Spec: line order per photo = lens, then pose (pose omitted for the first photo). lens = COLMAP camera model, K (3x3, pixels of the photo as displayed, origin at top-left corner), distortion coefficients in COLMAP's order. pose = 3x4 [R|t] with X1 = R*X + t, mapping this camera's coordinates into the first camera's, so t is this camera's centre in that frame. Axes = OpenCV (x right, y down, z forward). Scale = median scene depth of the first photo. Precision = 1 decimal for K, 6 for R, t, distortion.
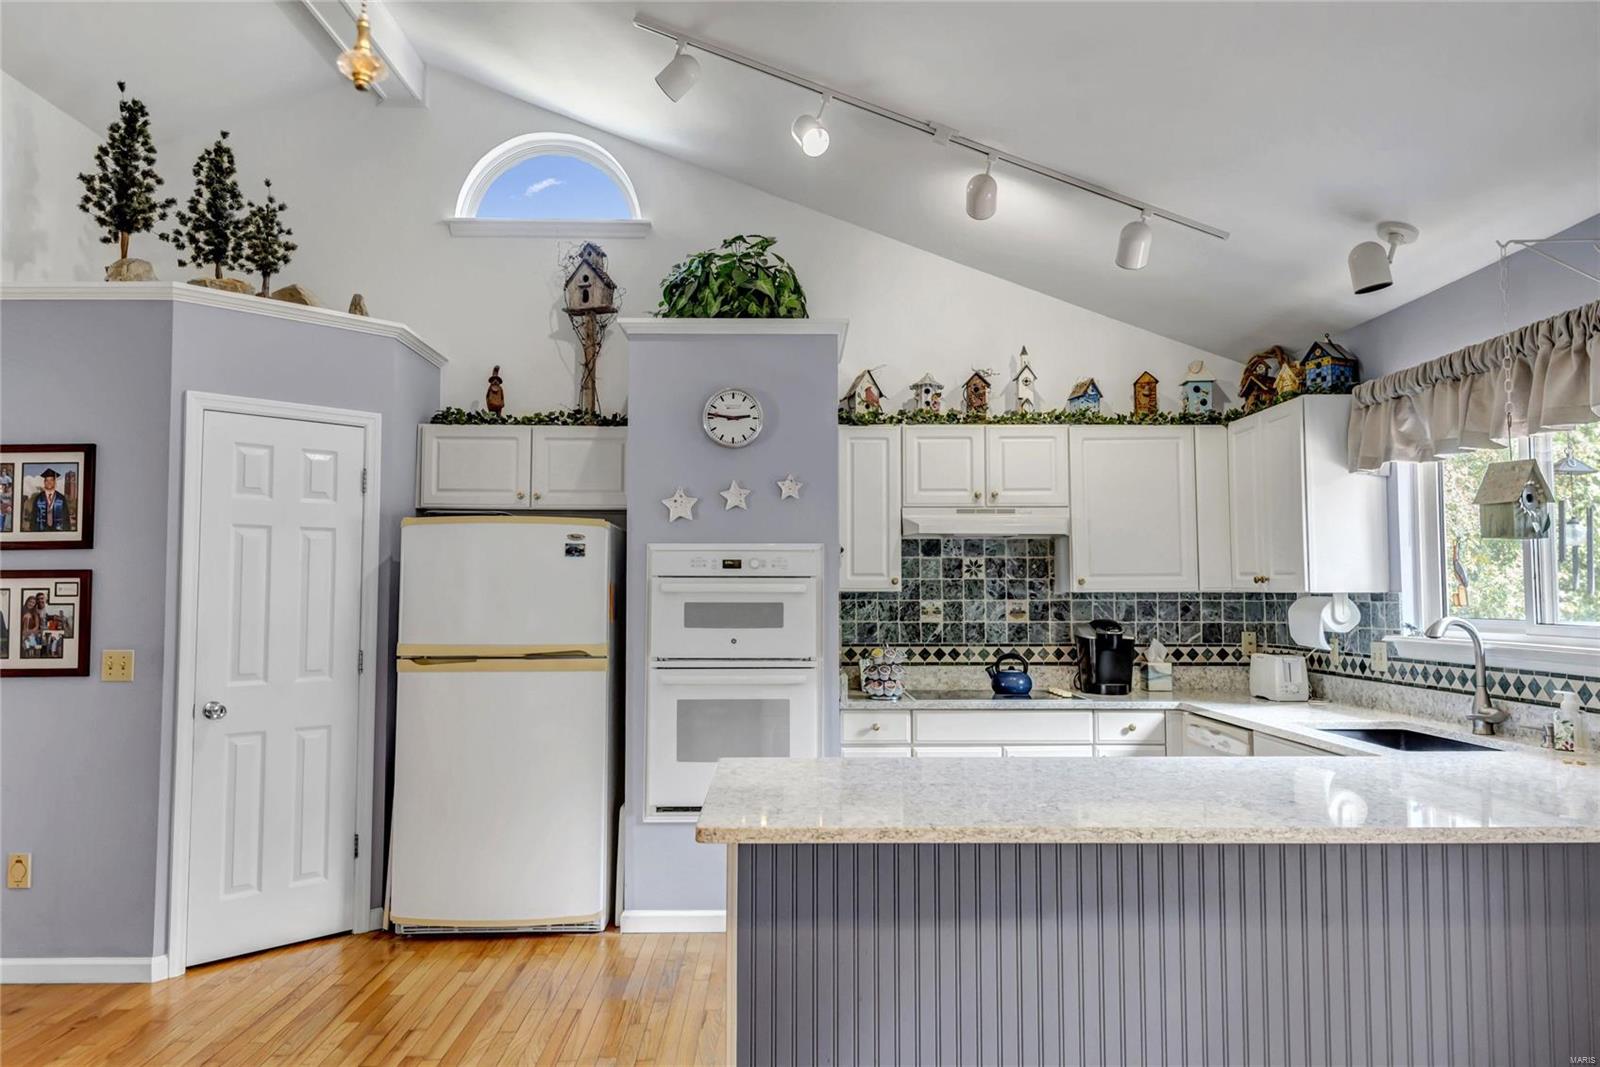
lens RADIAL K [[1087.4, 0, 800.0], [0, 1087.4, 533.5], [0, 0, 1]] dist [0.043688, -0.044694]
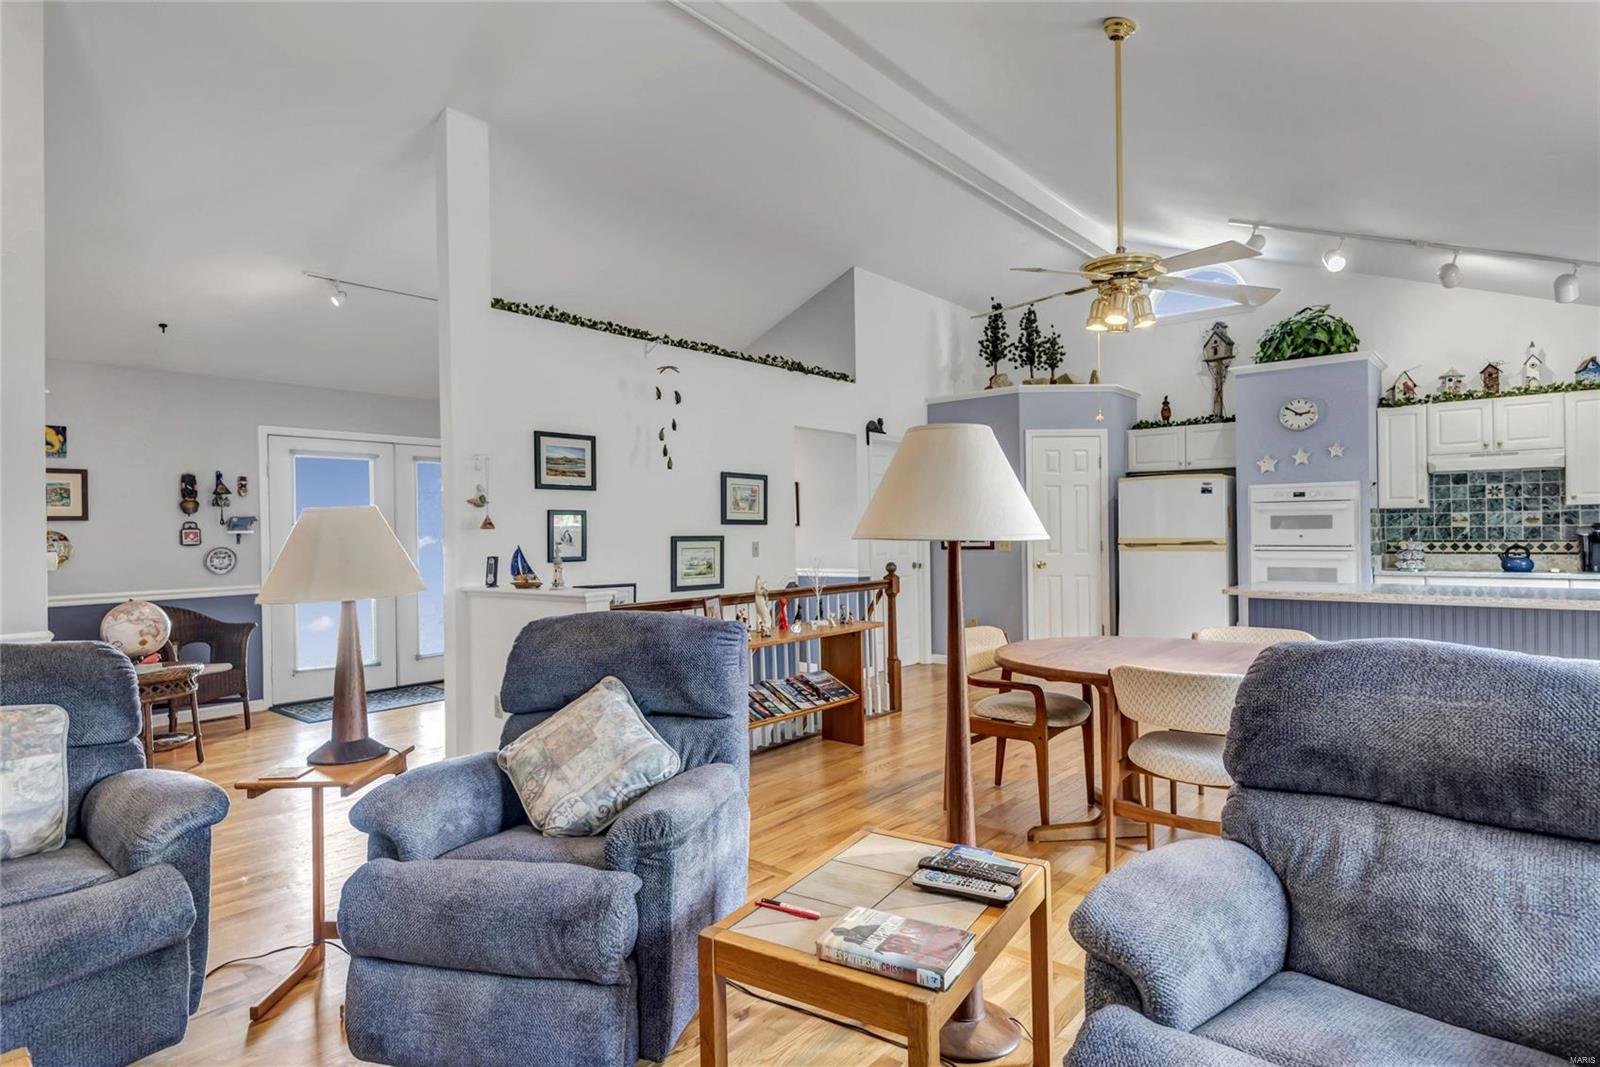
lens RADIAL K [[846.9, 0, 799.9], [0, 846.9, 529.7], [0, 0, 1]] dist [0.028972, -0.023638]
pose [[0.752533, -0.010612, -0.658469, 0.231348], [0.049148, 0.997987, 0.040086, -0.010782], [0.656718, -0.062528, 0.751539, -0.590210]]
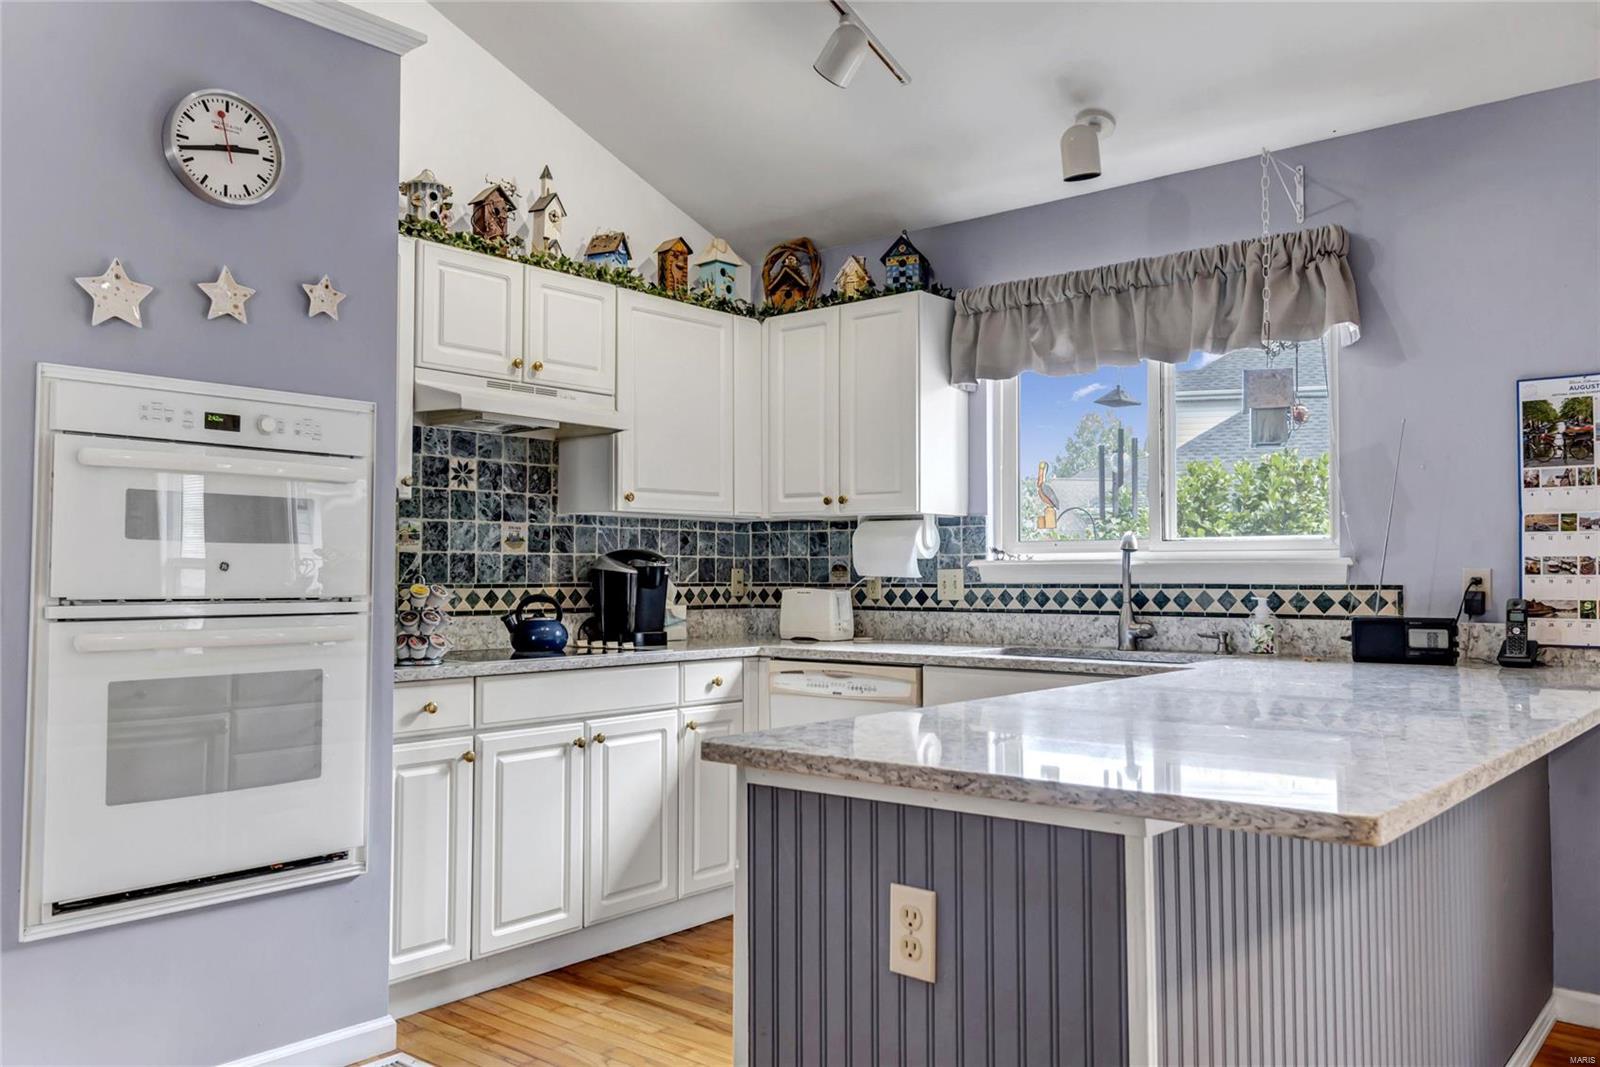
lens RADIAL K [[1232.3, 0, 800.0], [0, 1232.3, 533.5], [0, 0, 1]] dist [0.033215, -0.006560]
pose [[0.656114, 0.028384, 0.754128, -0.307256], [-0.042760, 0.999085, -0.000402, 0.065171], [-0.753450, -0.031983, 0.656727, 0.356266]]
